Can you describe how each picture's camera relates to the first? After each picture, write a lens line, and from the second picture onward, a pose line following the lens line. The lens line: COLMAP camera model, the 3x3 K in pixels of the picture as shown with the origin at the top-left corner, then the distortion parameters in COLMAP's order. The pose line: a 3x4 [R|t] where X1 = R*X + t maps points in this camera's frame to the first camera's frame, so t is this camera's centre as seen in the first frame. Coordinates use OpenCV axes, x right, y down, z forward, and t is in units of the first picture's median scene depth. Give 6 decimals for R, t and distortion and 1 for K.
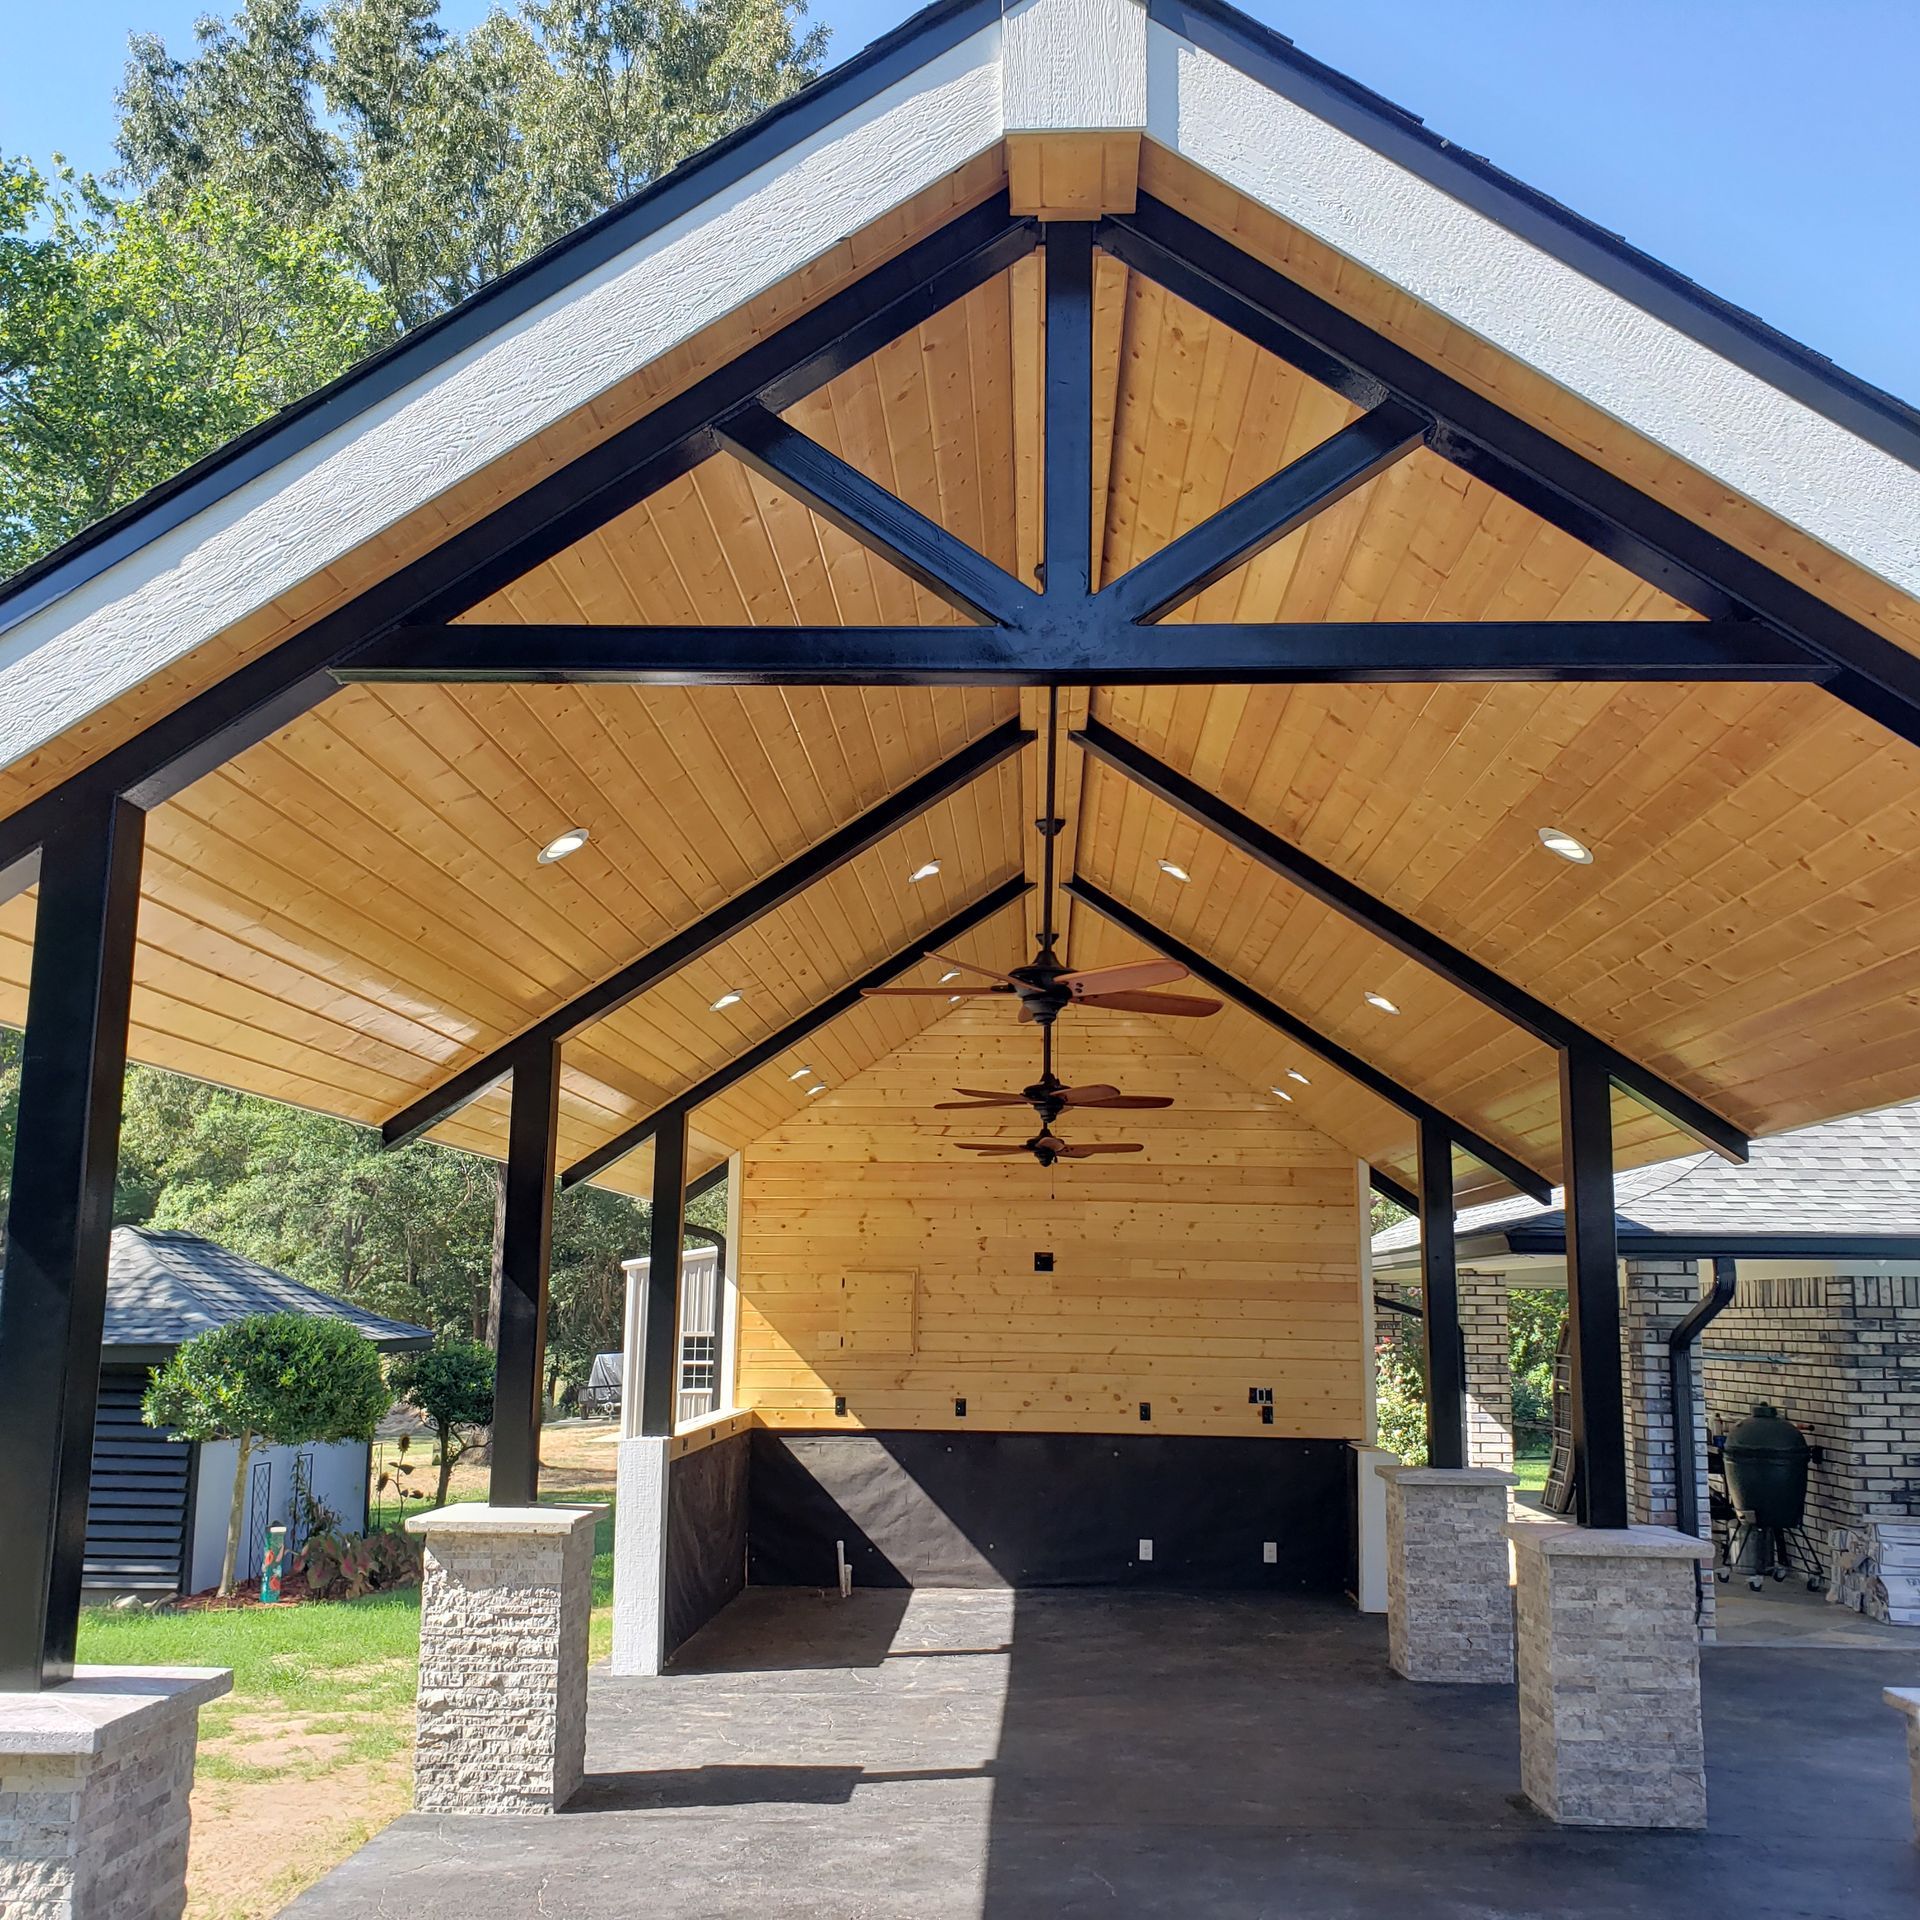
lens RADIAL K [[1998.6, 0, 958.6], [0, 1998.6, 965.2], [0, 0, 1]] dist [0.000799, 0.000000]
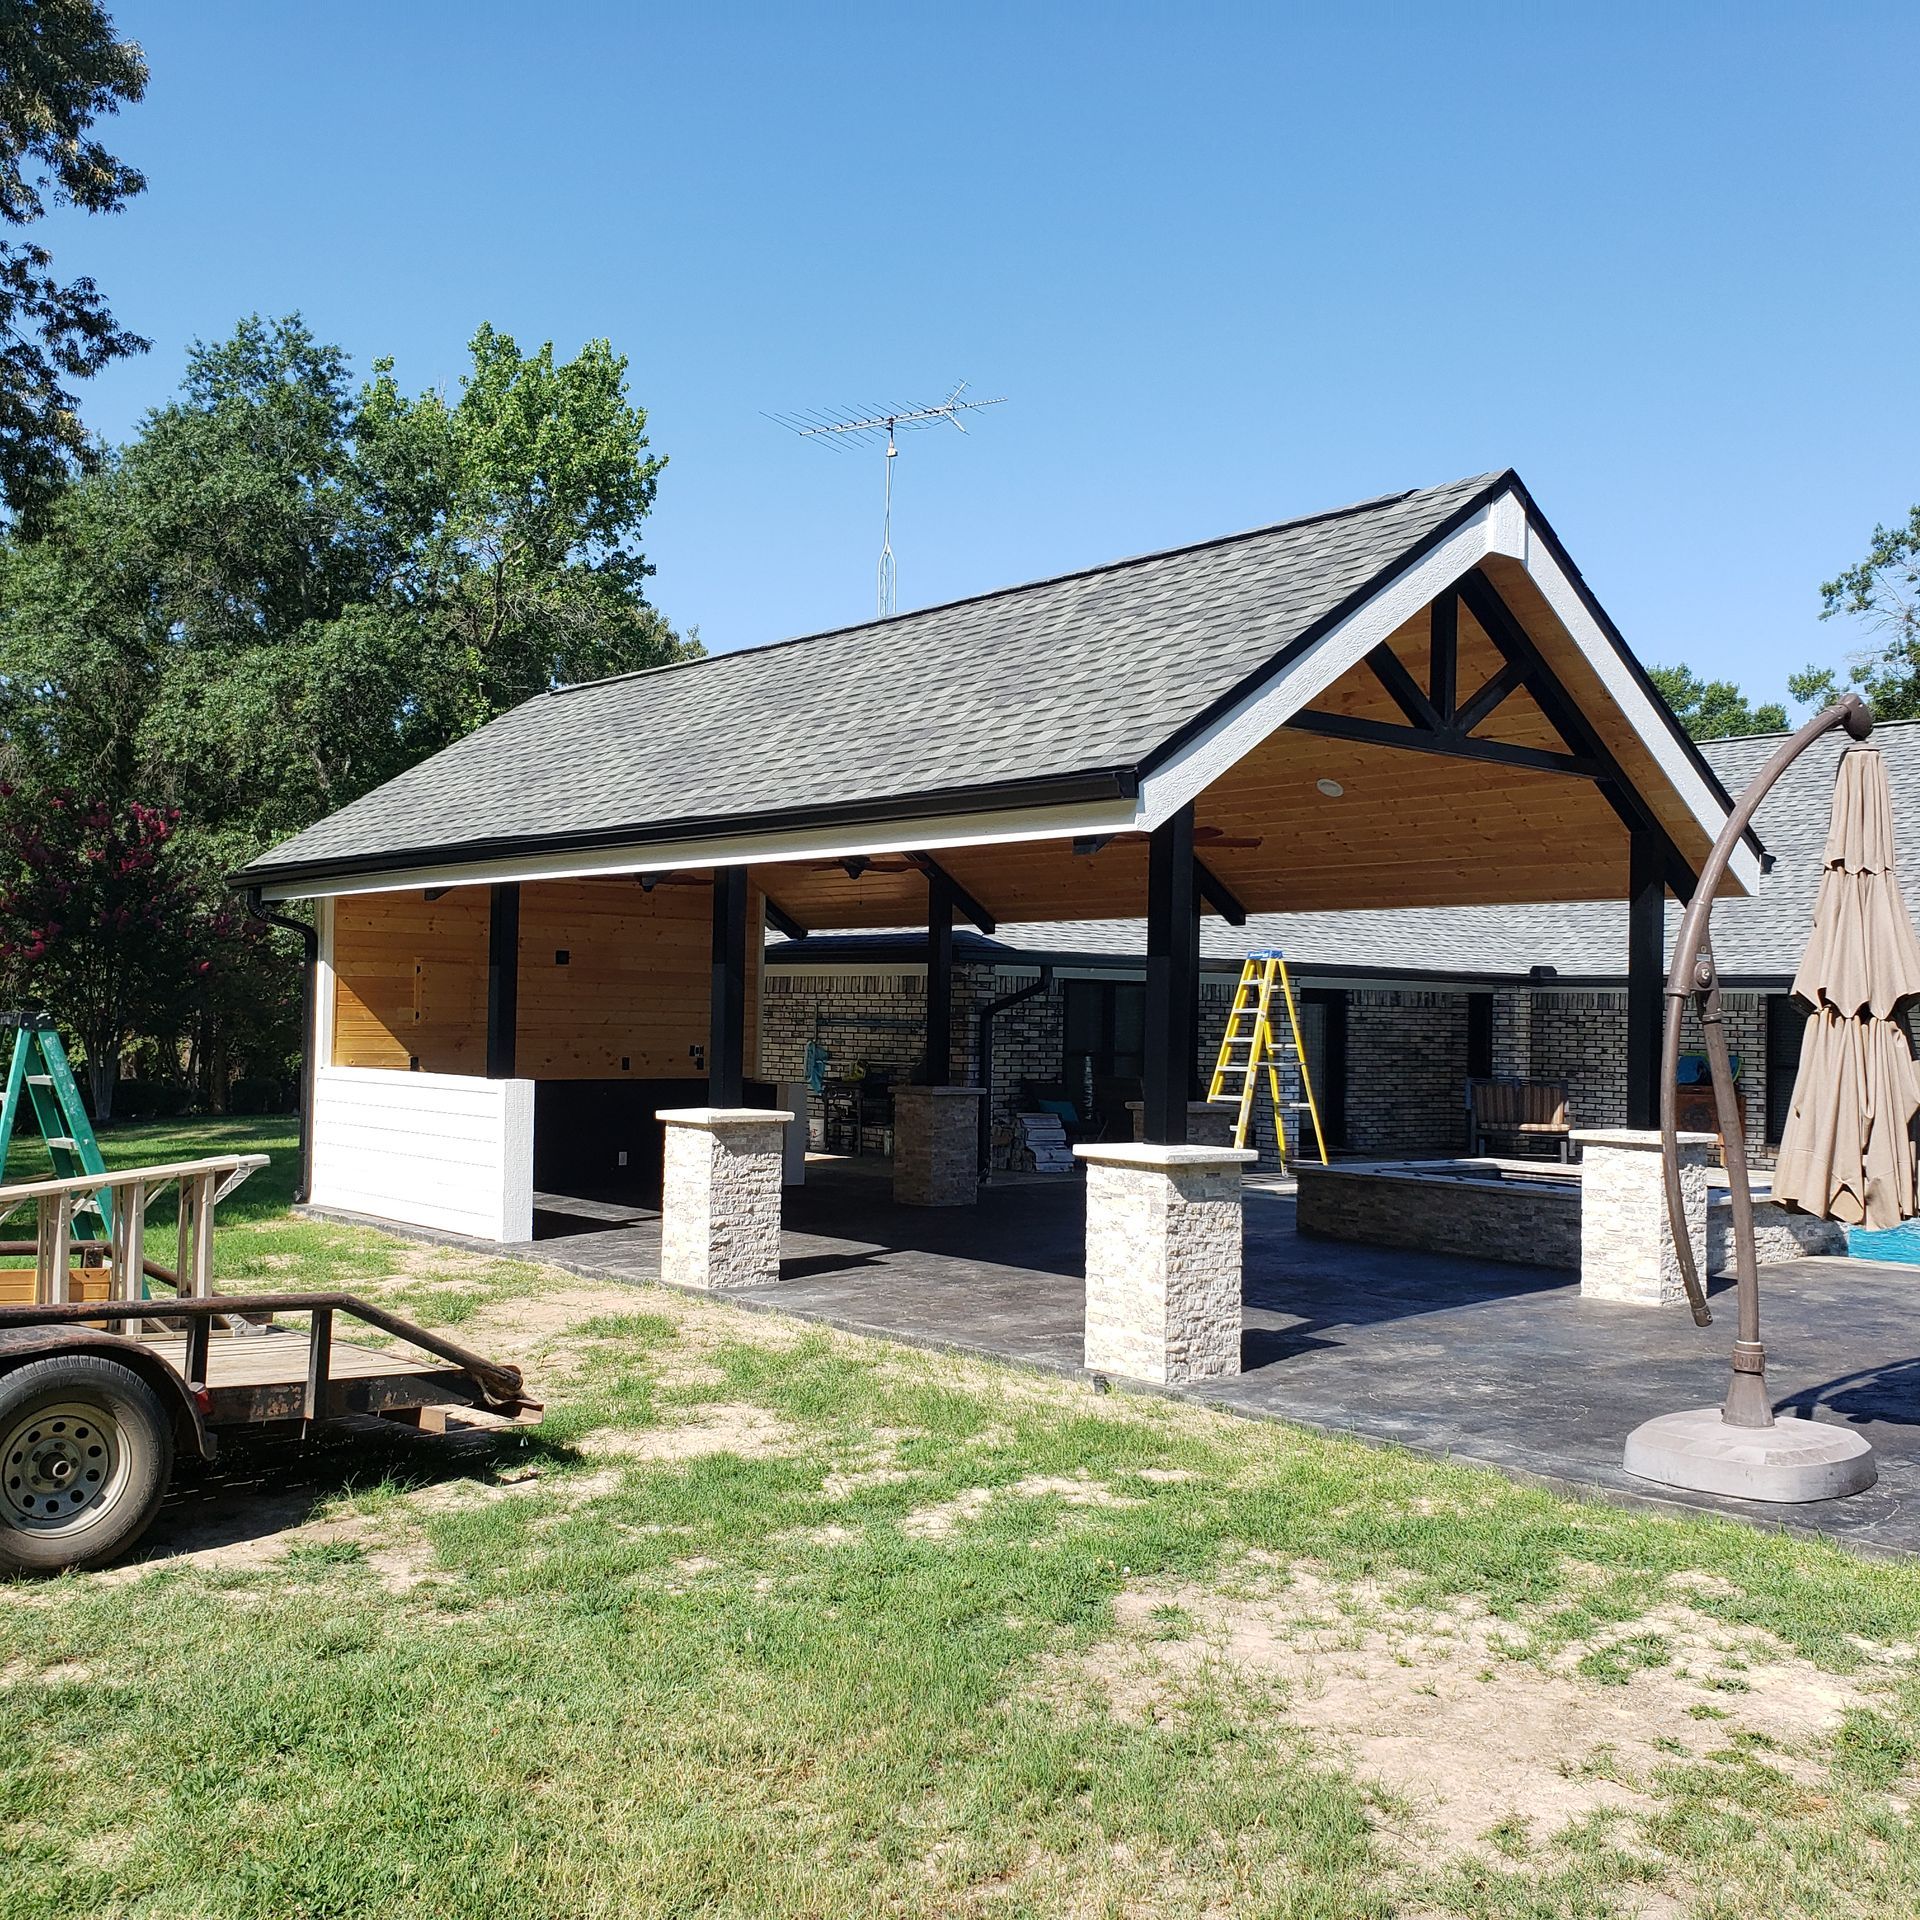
lens RADIAL K [[1998.6, 0, 953.8], [0, 1998.6, 961.9], [0, 0, 1]] dist [0.000799, 0.000000]
pose [[0.719321, 0.018293, 0.694437, -1.256681], [-0.123155, 0.987177, 0.101564, -0.033624], [-0.683674, -0.158581, 0.712349, -0.264289]]
